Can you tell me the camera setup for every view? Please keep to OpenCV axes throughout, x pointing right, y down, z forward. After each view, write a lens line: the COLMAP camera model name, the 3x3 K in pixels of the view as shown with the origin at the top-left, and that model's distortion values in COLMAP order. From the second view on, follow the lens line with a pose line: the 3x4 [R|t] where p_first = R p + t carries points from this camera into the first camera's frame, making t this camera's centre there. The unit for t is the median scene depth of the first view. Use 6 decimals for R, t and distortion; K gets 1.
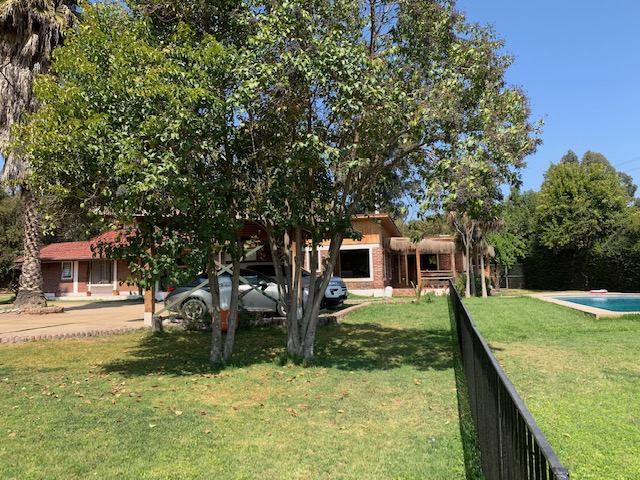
lens RADIAL K [[485.6, 0, 320.2], [0, 485.6, 237.3], [0, 0, 1]] dist [0.069615, -0.088320]
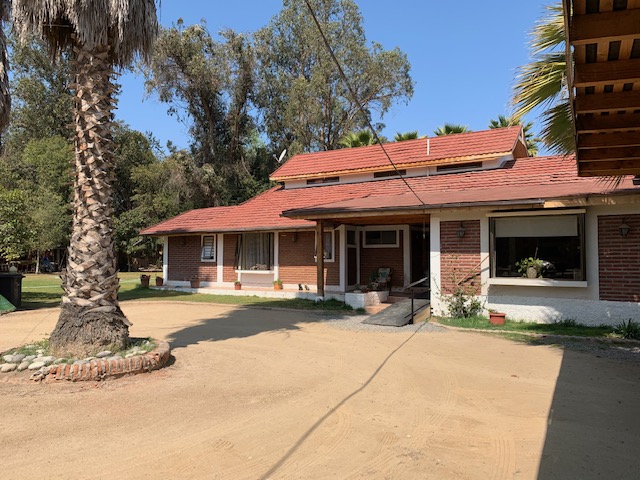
lens RADIAL K [[485.6, 0, 320.2], [0, 485.6, 237.3], [0, 0, 1]] dist [0.069615, -0.088320]
pose [[0.959573, 0.008614, -0.281327, -0.191809], [0.004914, 0.998866, 0.047346, 0.023680], [0.281416, -0.046814, 0.958443, 0.427535]]
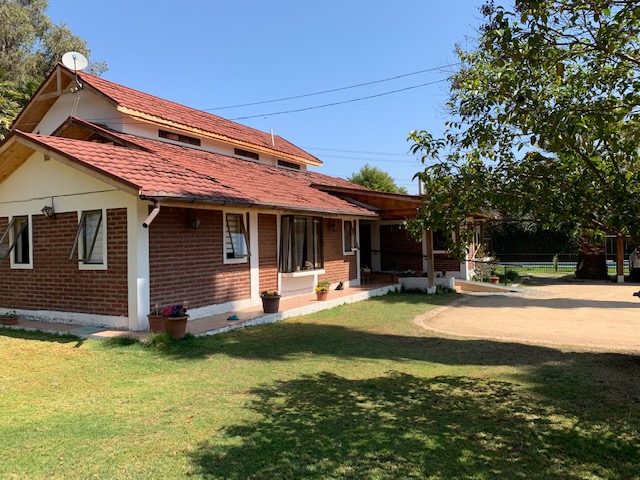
lens RADIAL K [[485.6, 0, 320.2], [0, 485.6, 237.3], [0, 0, 1]] dist [0.069615, -0.088320]
pose [[0.271245, 0.031311, 0.962001, -0.854852], [-0.072905, 0.997268, -0.011903, 0.070326], [-0.959745, -0.066906, 0.272786, 0.877851]]
